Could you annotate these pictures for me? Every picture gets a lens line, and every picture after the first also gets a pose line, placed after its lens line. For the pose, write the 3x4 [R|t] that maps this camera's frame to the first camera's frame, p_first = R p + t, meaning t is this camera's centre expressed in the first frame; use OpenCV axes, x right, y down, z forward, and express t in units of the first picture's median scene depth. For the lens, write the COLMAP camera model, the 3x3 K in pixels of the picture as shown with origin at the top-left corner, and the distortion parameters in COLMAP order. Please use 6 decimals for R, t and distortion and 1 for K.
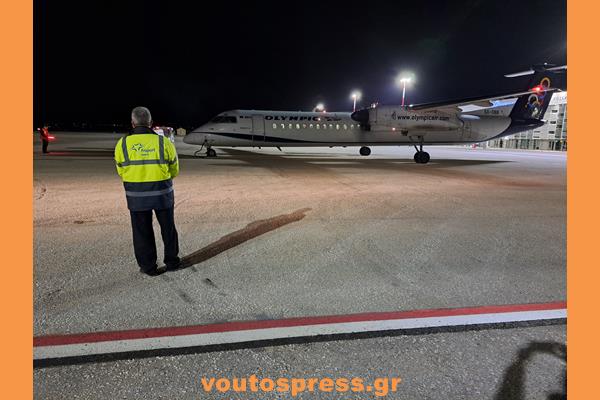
lens RADIAL K [[374.0, 0, 300.9], [0, 374.0, 201.4], [0, 0, 1]] dist [0.013841, -0.007198]
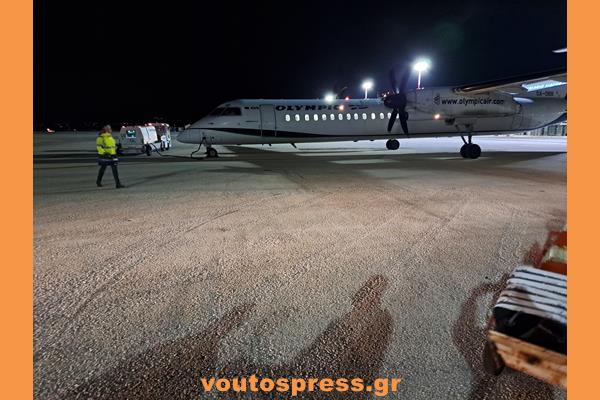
lens RADIAL K [[370.7, 0, 308.1], [0, 370.7, 201.7], [0, 0, 1]] dist [0.035780, -0.027842]
pose [[0.999558, -0.027874, -0.010291, -0.022186], [0.028073, 0.999411, 0.019744, -0.032374], [0.009735, -0.020024, 0.999752, 0.181044]]
